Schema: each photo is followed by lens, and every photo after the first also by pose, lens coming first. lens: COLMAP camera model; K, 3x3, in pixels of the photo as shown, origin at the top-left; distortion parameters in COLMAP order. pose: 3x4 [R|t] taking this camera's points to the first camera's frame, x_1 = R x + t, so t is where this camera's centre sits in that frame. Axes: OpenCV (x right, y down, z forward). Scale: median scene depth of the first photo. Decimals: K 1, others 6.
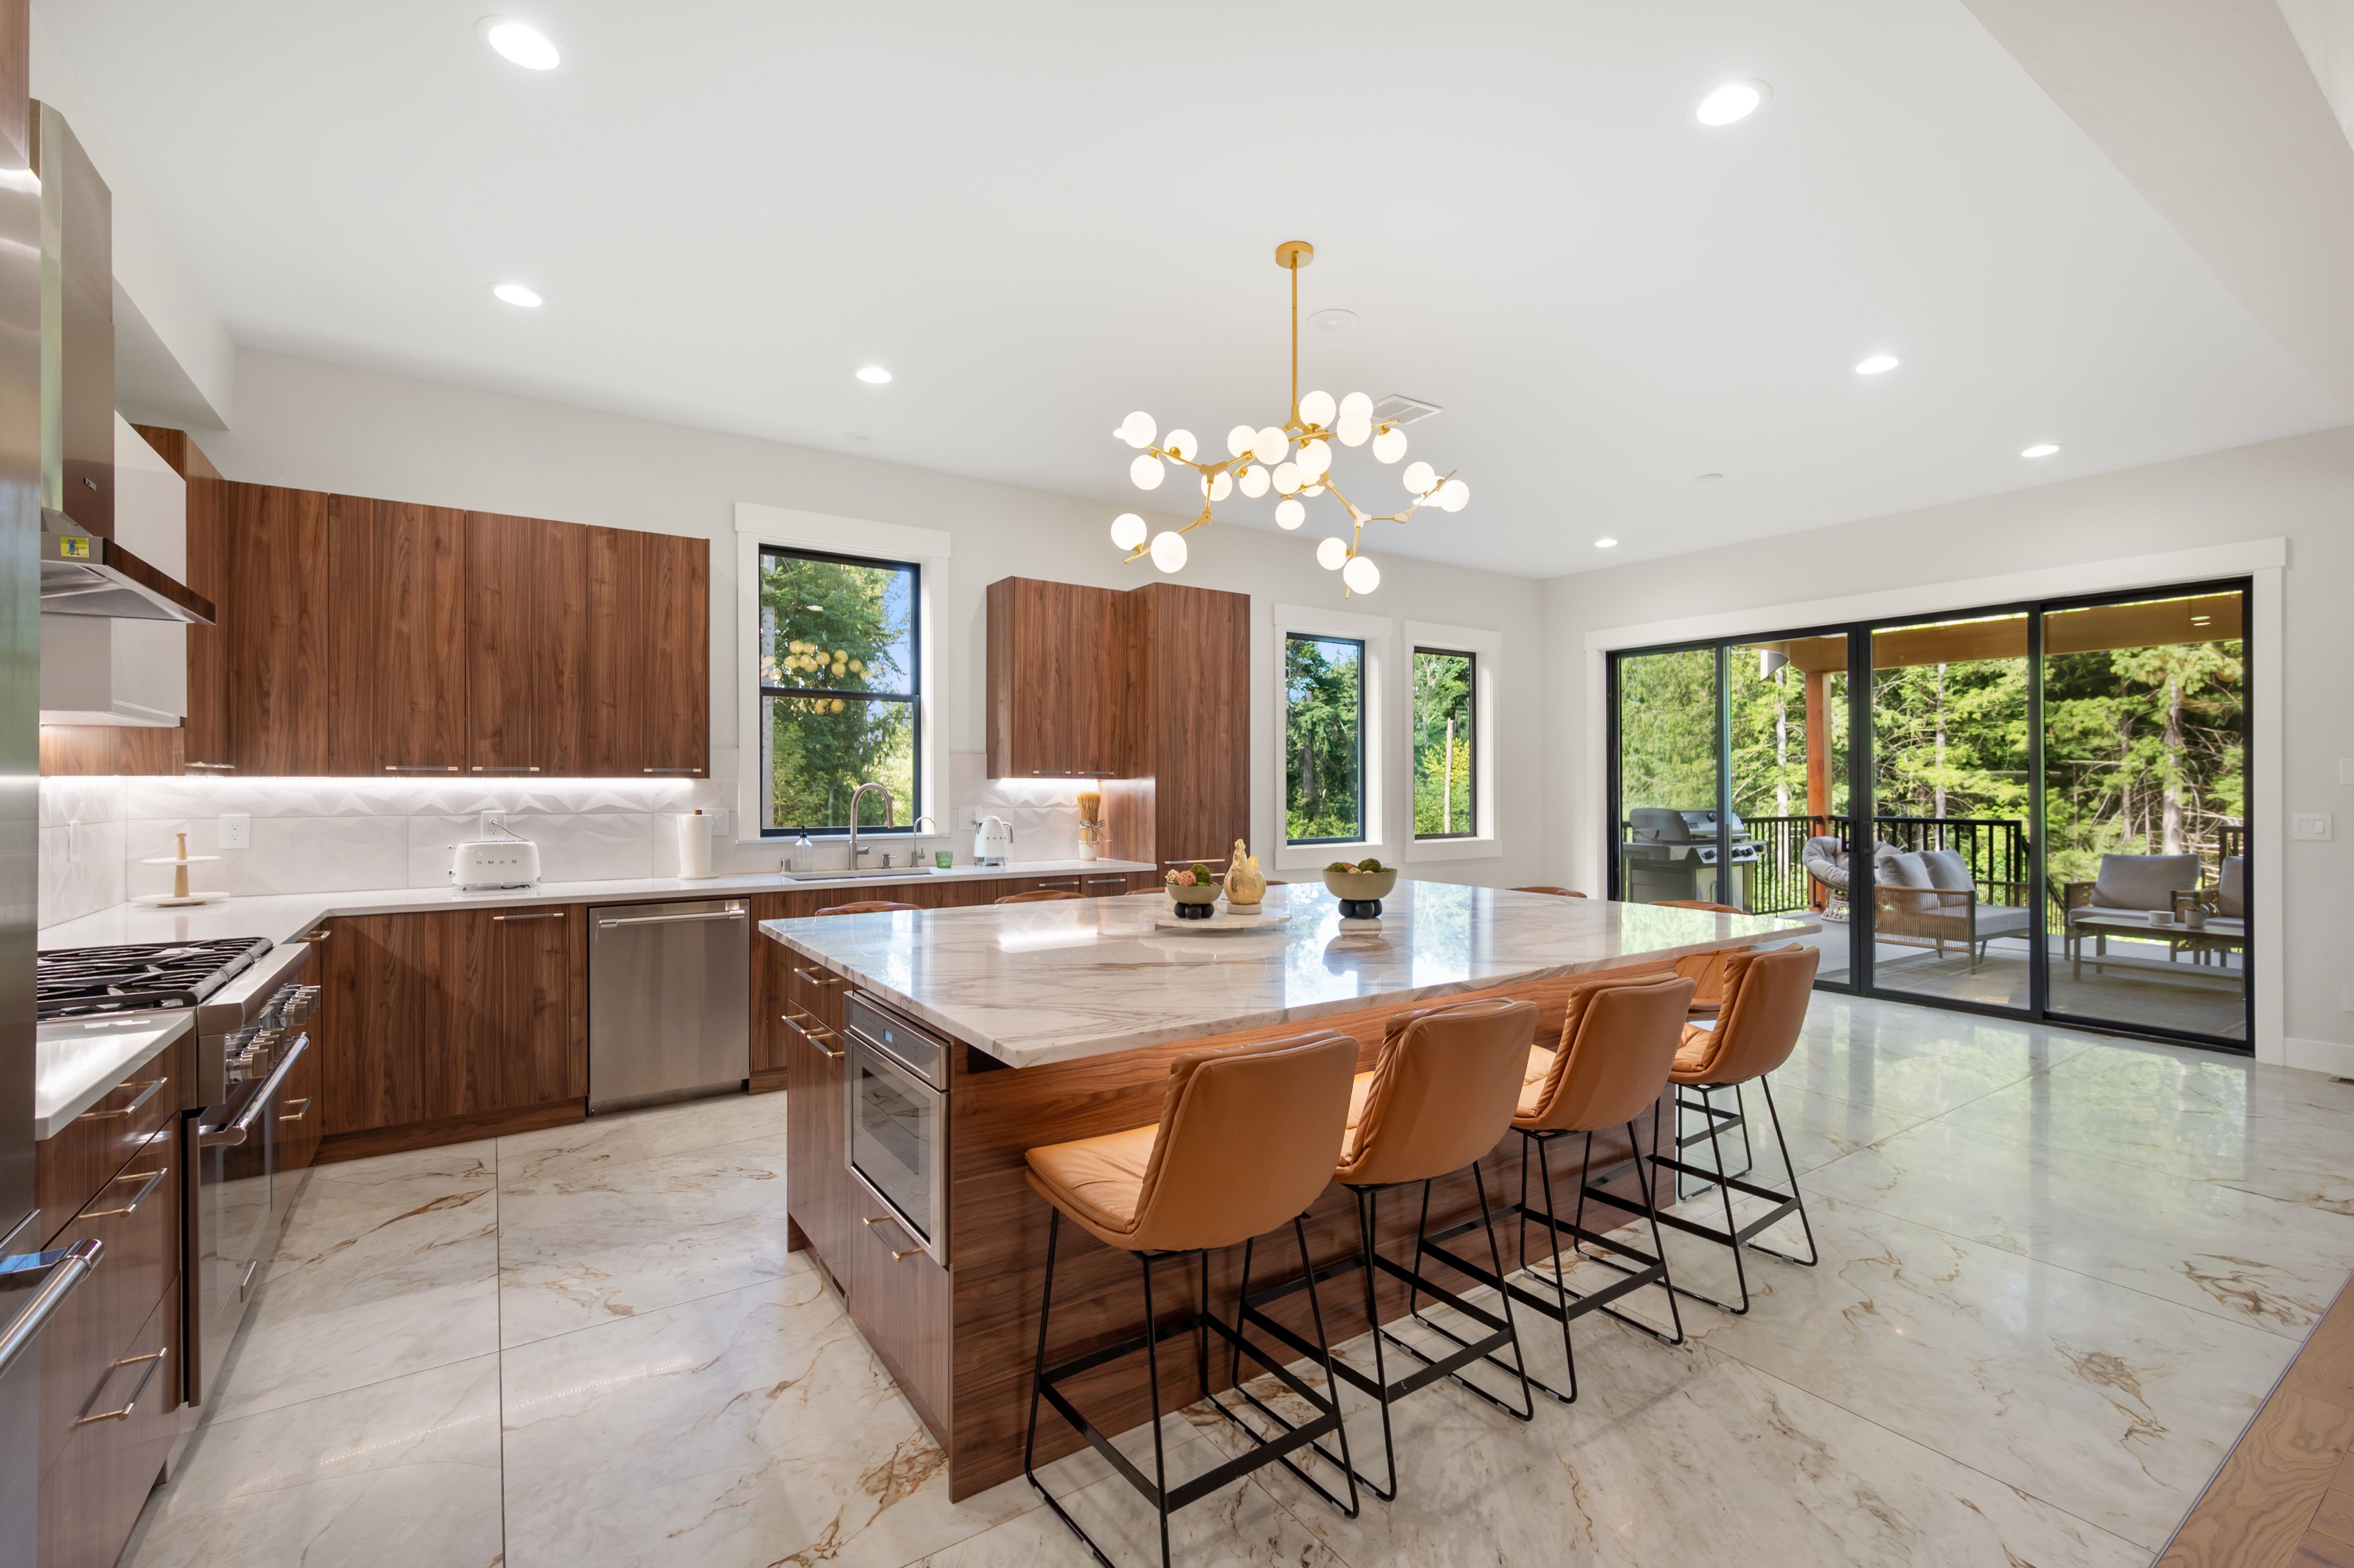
lens RADIAL K [[1019.7, 0, 1168.2], [0, 1019.7, 785.8], [0, 0, 1]] dist [-0.003244, -0.000406]
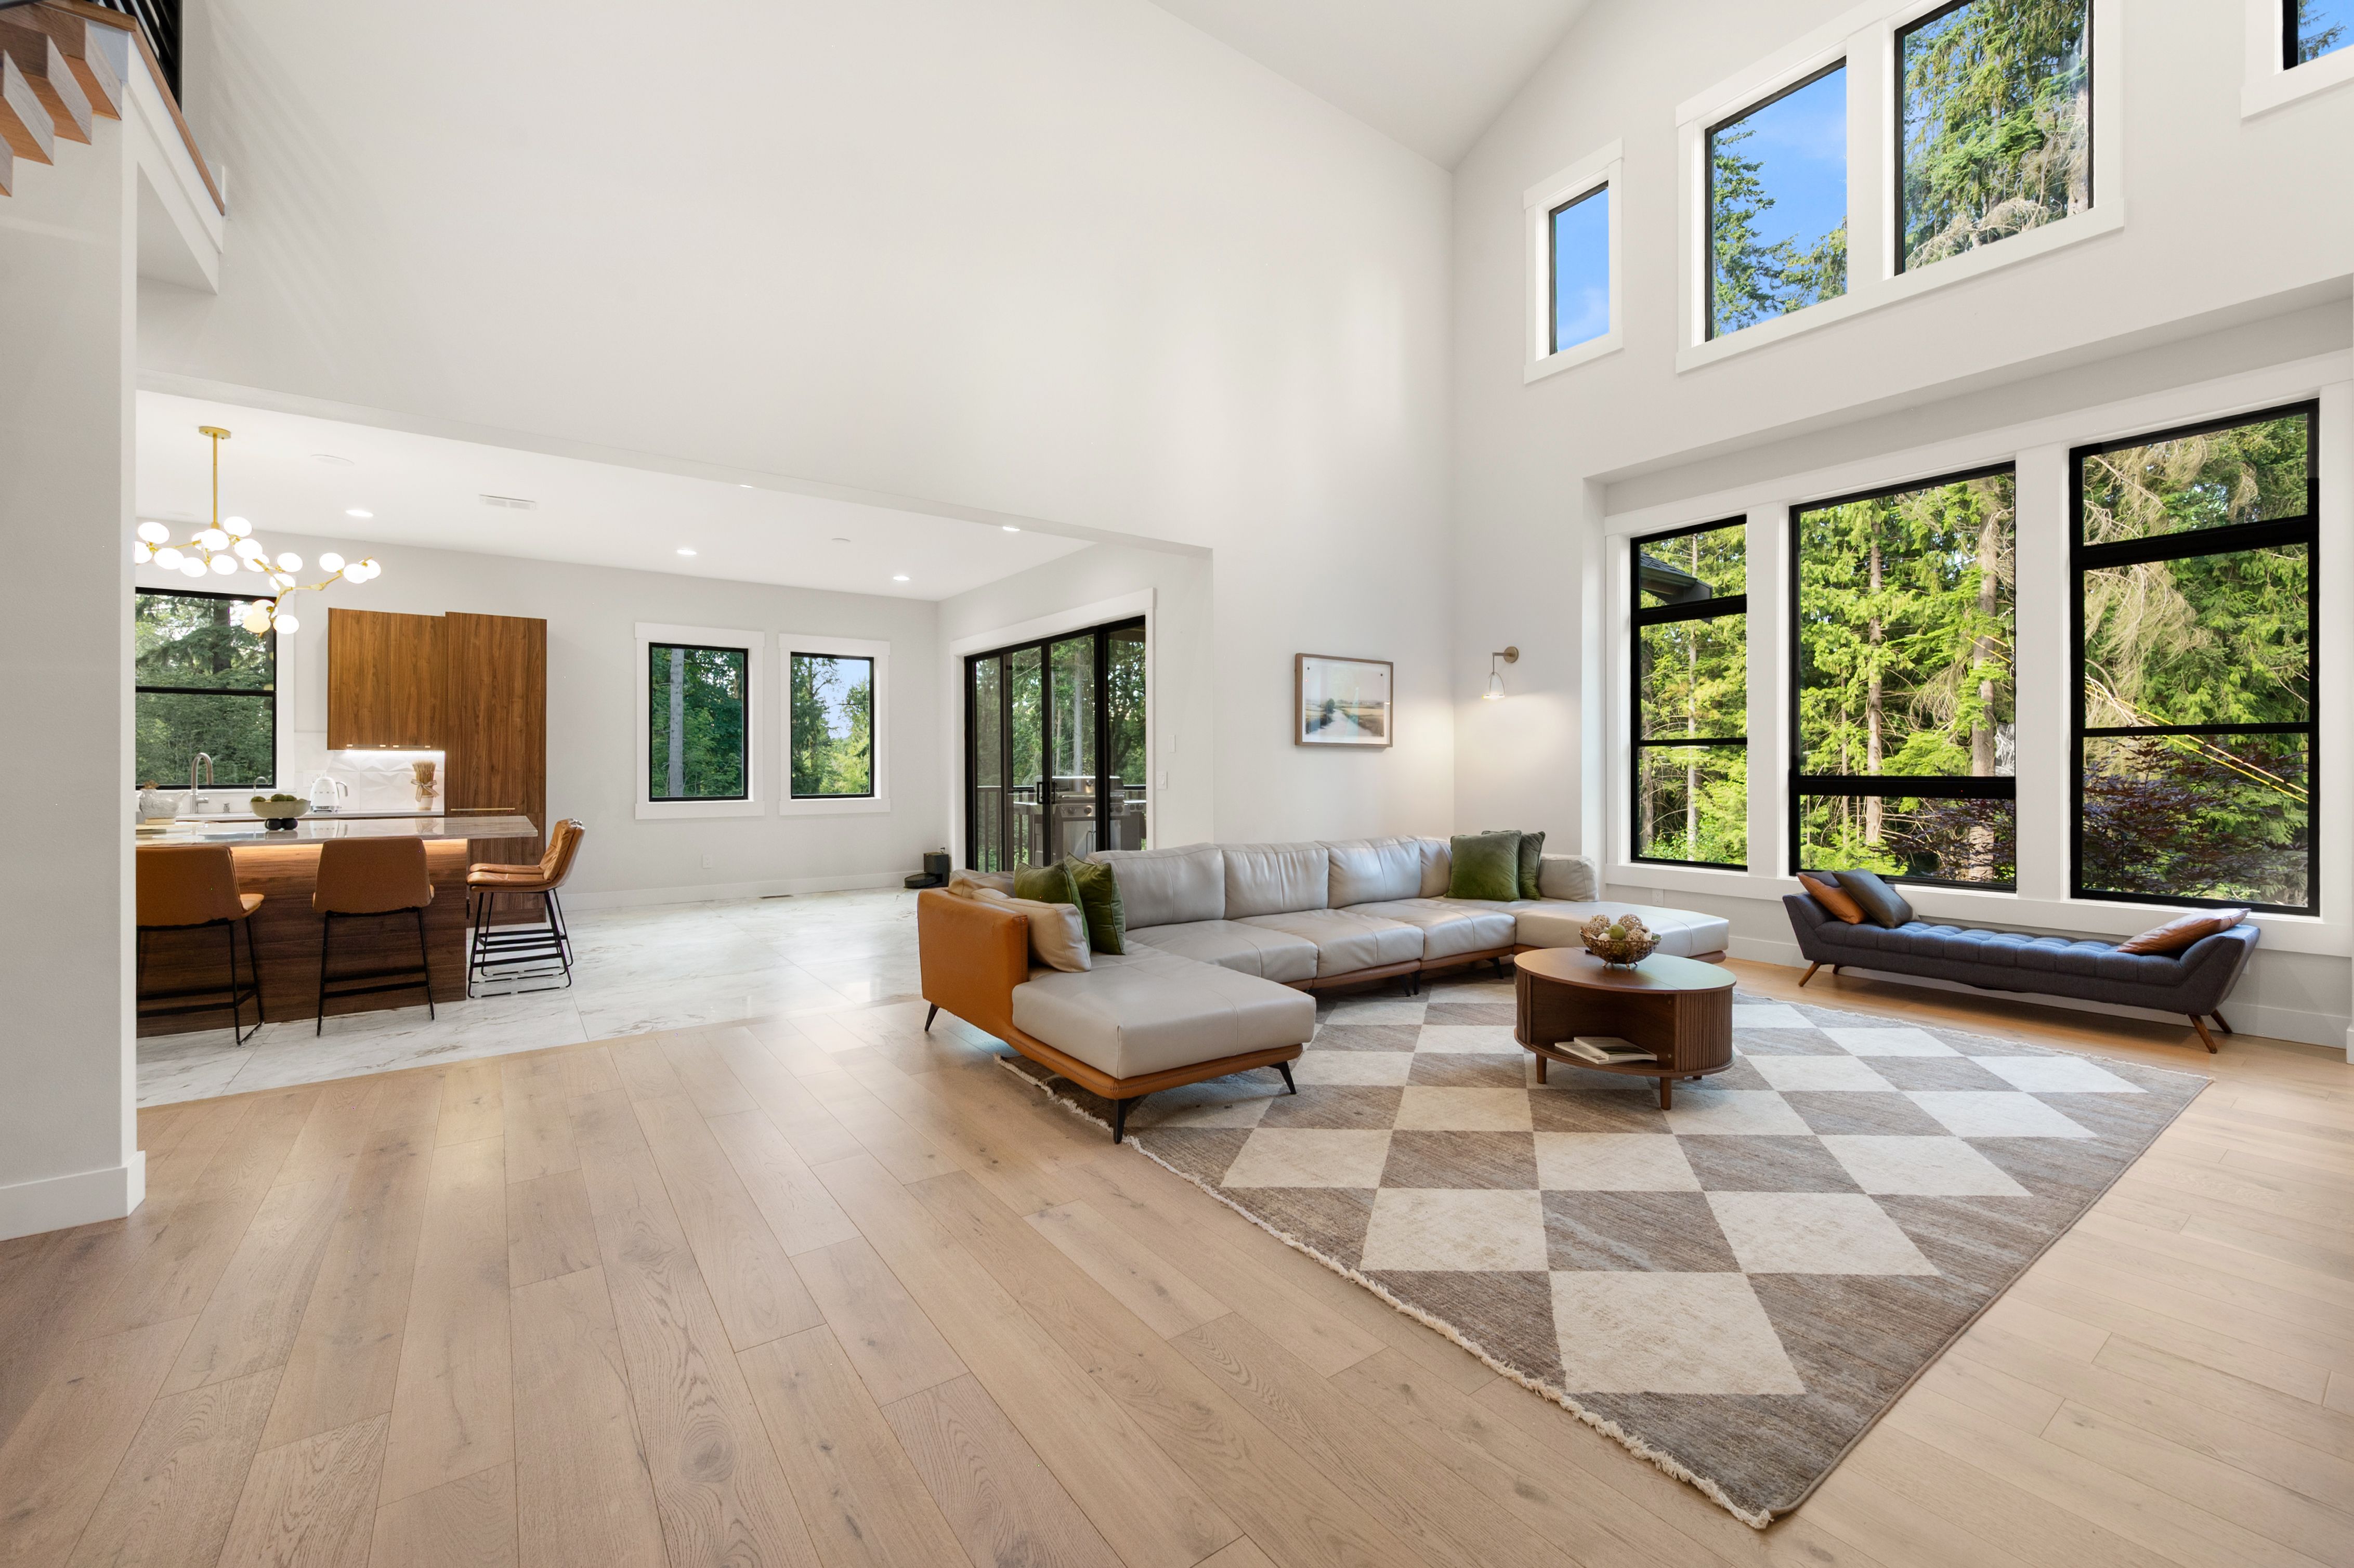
lens RADIAL K [[954.8, 0, 1182.9], [0, 954.8, 769.6], [0, 0, 1]] dist [0.002209, -0.000248]
pose [[0.999206, -0.001400, 0.039823, 0.151187], [0.001325, 0.999997, 0.001894, 0.002855], [-0.039825, -0.001840, 0.999205, -0.058172]]
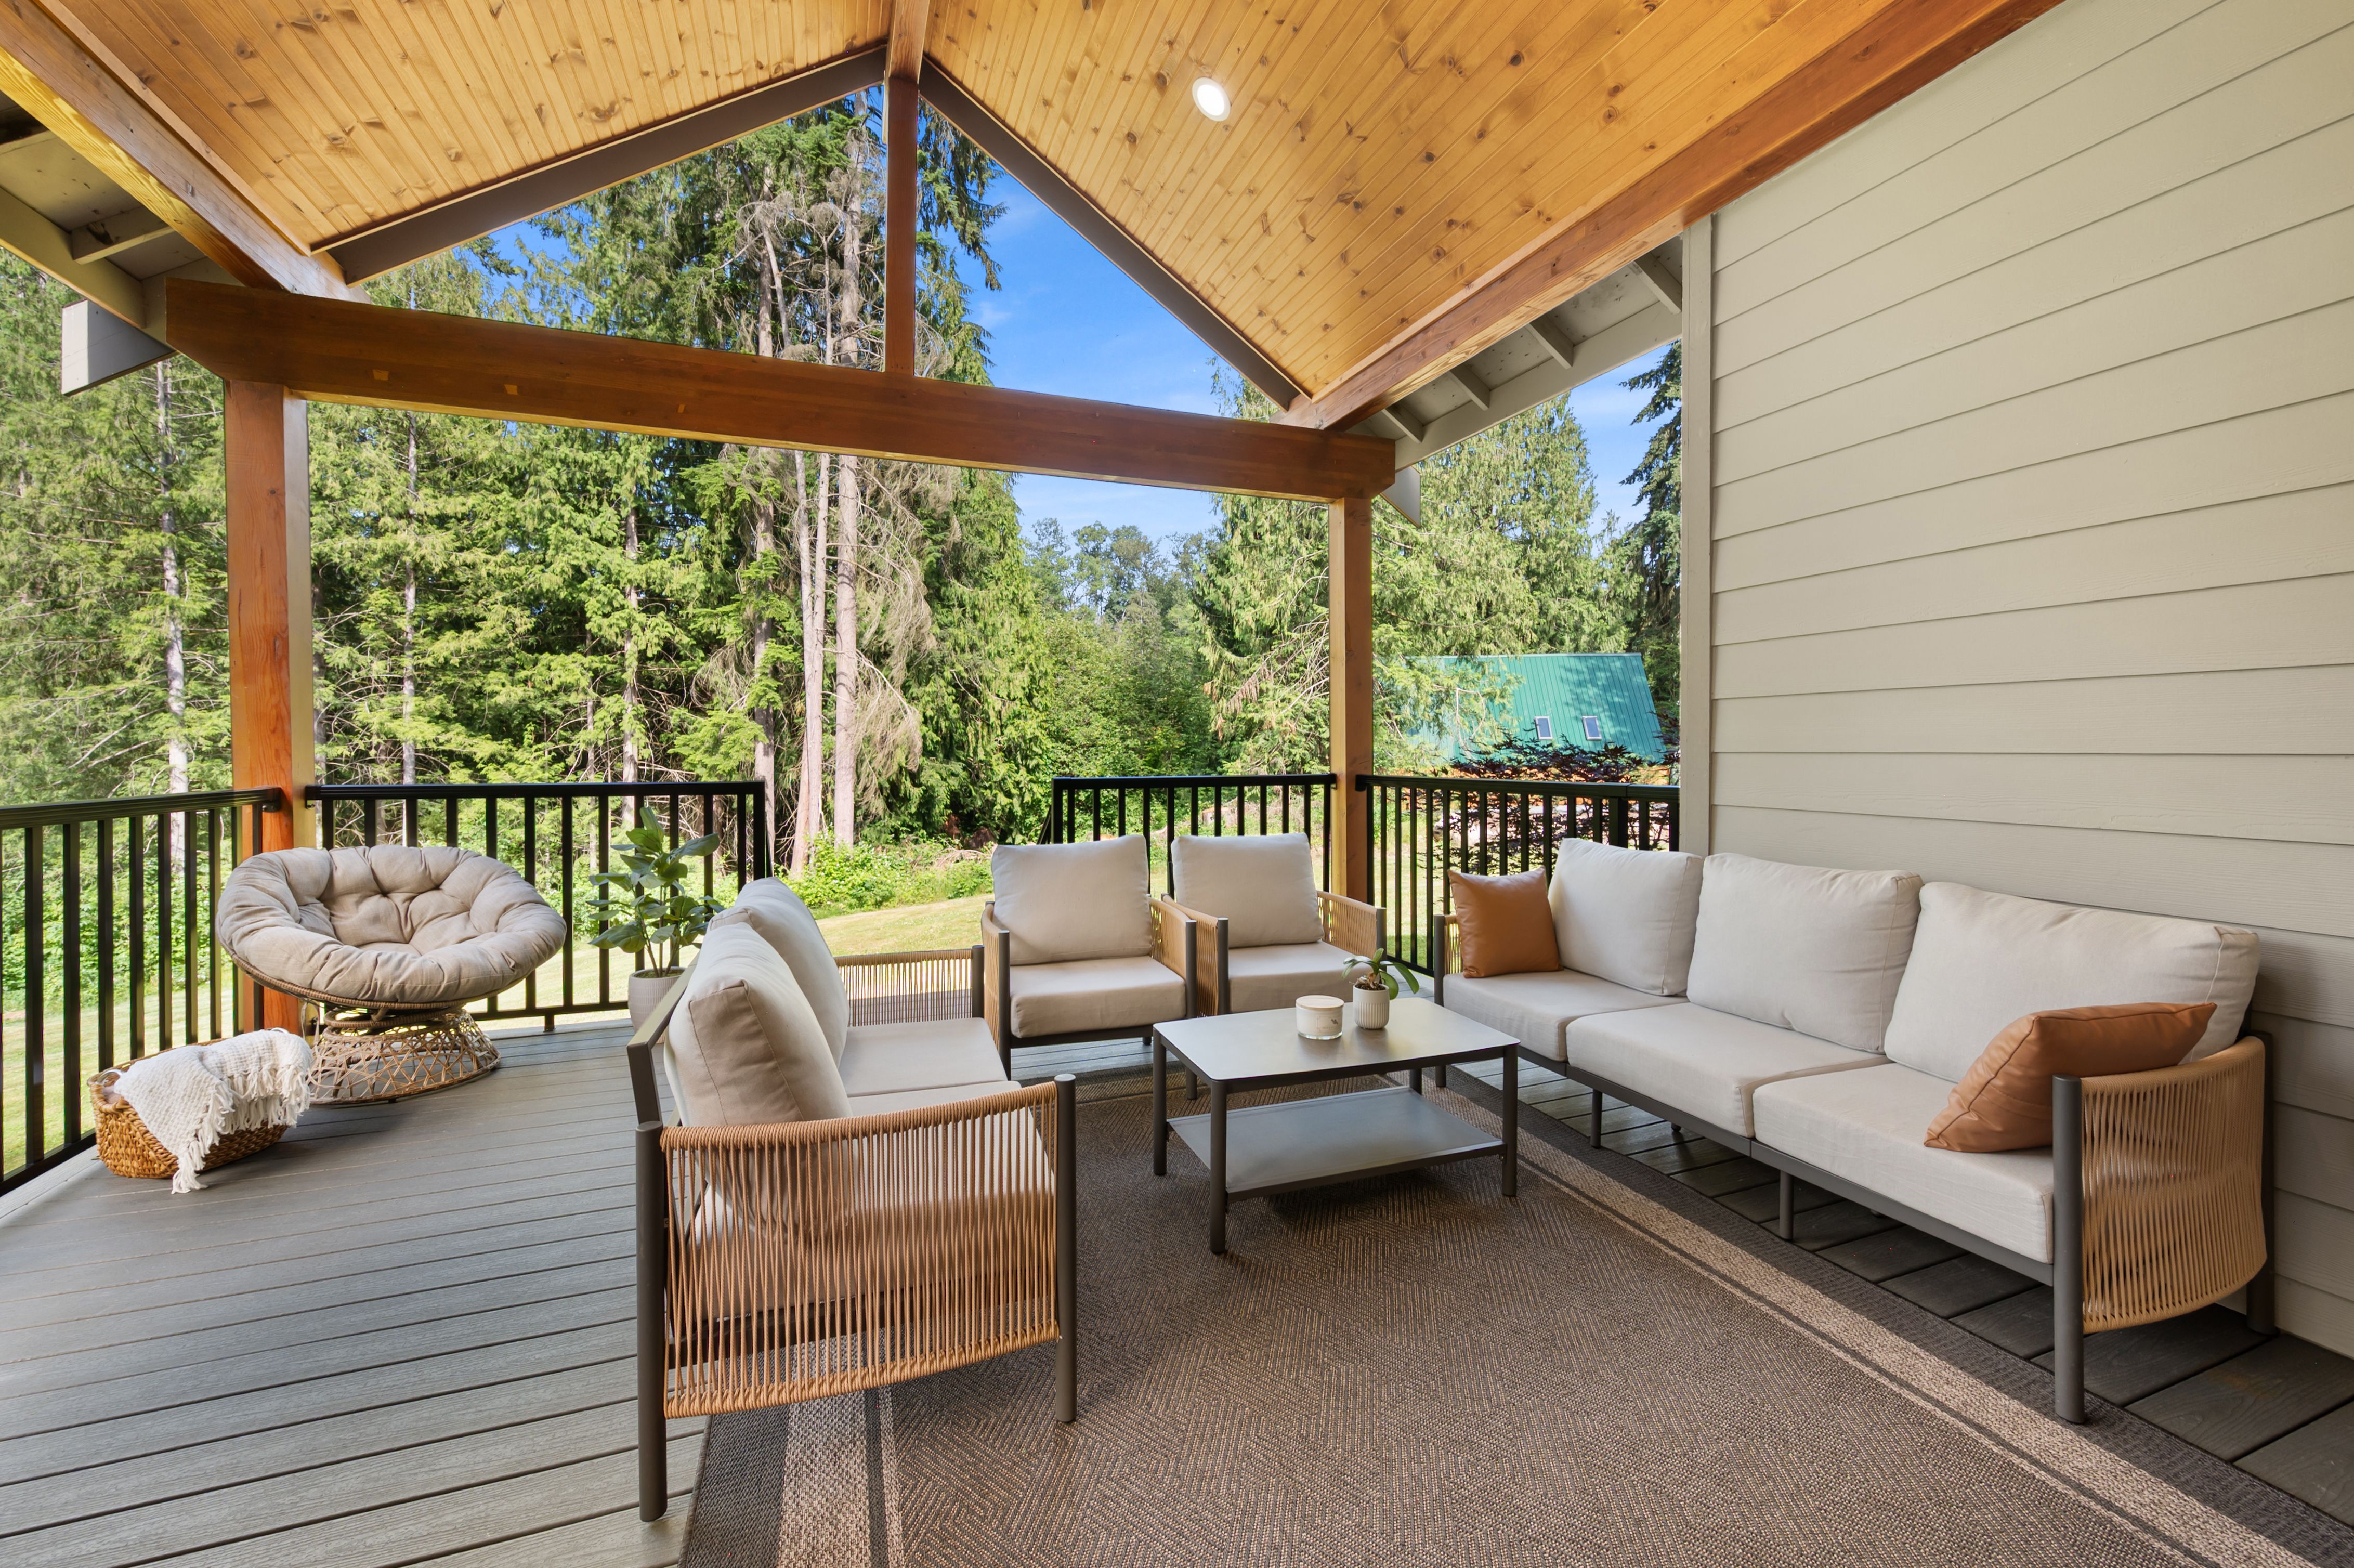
lens RADIAL K [[954.8, 0, 1182.7], [0, 954.8, 746.8], [0, 0, 1]] dist [0.002209, -0.000248]
pose [[0.219610, -0.001206, 0.975587, 0.123804], [0.001687, 0.999998, 0.000856, 0.004850], [-0.975586, 0.001458, 0.219612, 0.199005]]
